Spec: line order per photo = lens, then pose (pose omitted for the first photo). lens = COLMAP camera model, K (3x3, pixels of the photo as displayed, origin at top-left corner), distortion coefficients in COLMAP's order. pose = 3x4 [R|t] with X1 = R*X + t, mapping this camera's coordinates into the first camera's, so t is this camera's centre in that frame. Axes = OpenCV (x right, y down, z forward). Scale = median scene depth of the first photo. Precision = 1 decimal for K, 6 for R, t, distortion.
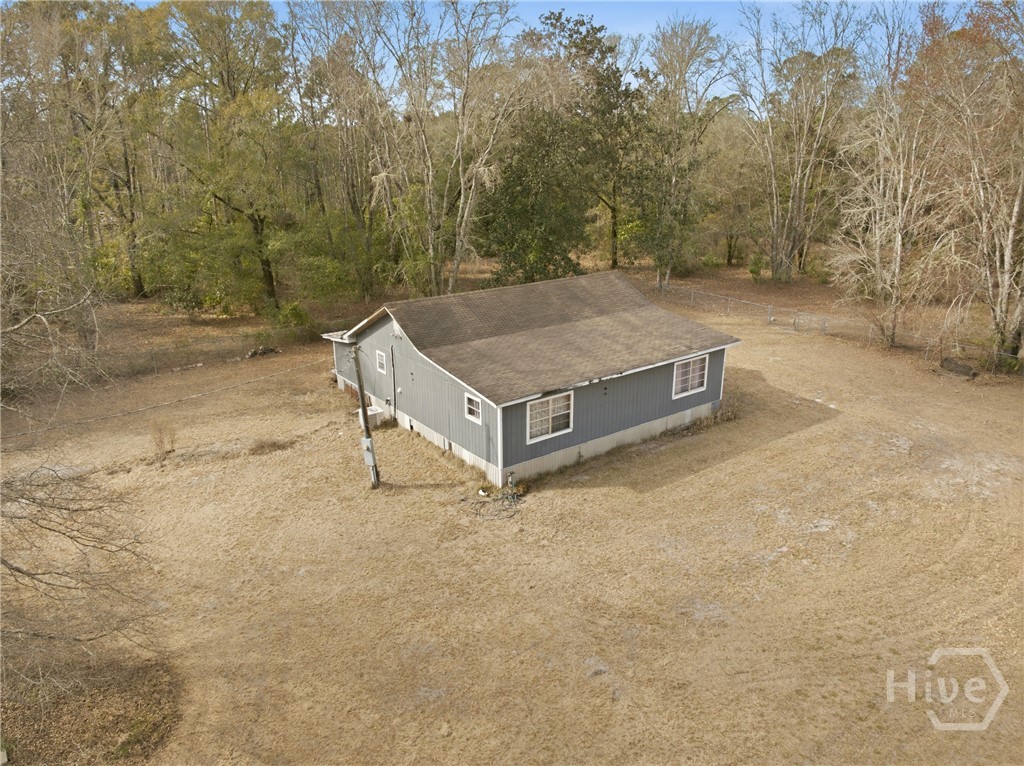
lens RADIAL K [[721.9, 0, 512.0], [0, 721.9, 381.4], [0, 0, 1]] dist [-0.043140, 0.015607]
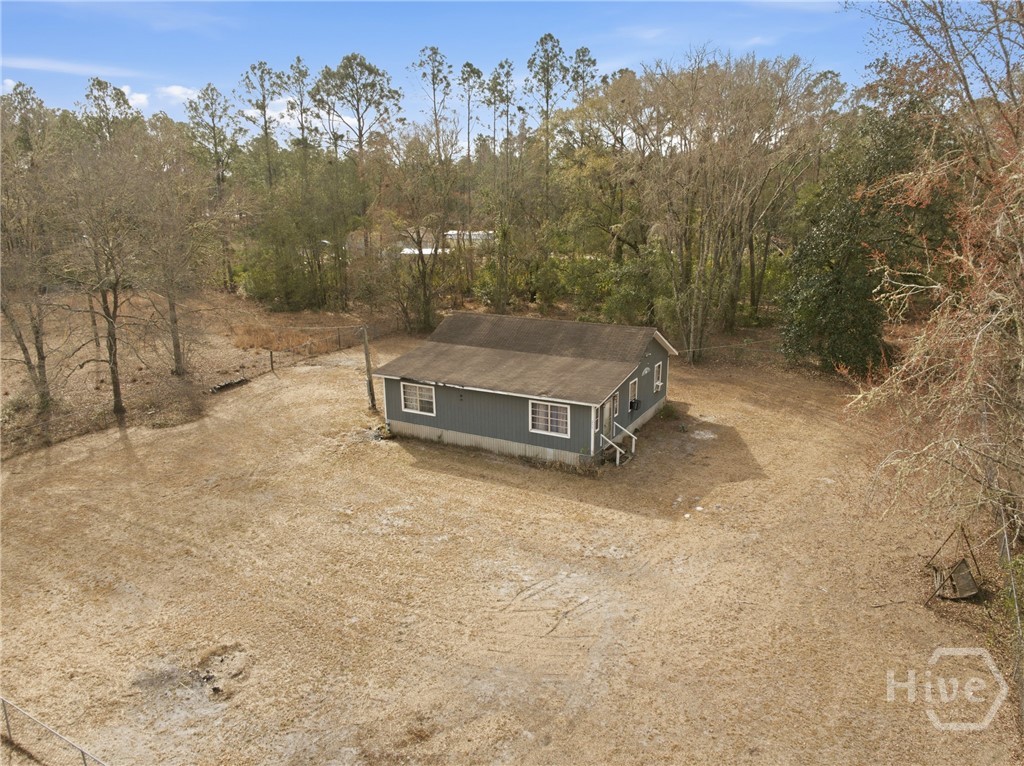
lens RADIAL K [[721.9, 0, 513.0], [0, 721.9, 385.9], [0, 0, 1]] dist [-0.043140, 0.015607]
pose [[0.413091, 0.250707, -0.875501, 1.289921], [-0.269684, 0.951917, 0.145344, -0.219150], [0.869843, 0.176068, 0.460840, 0.464130]]
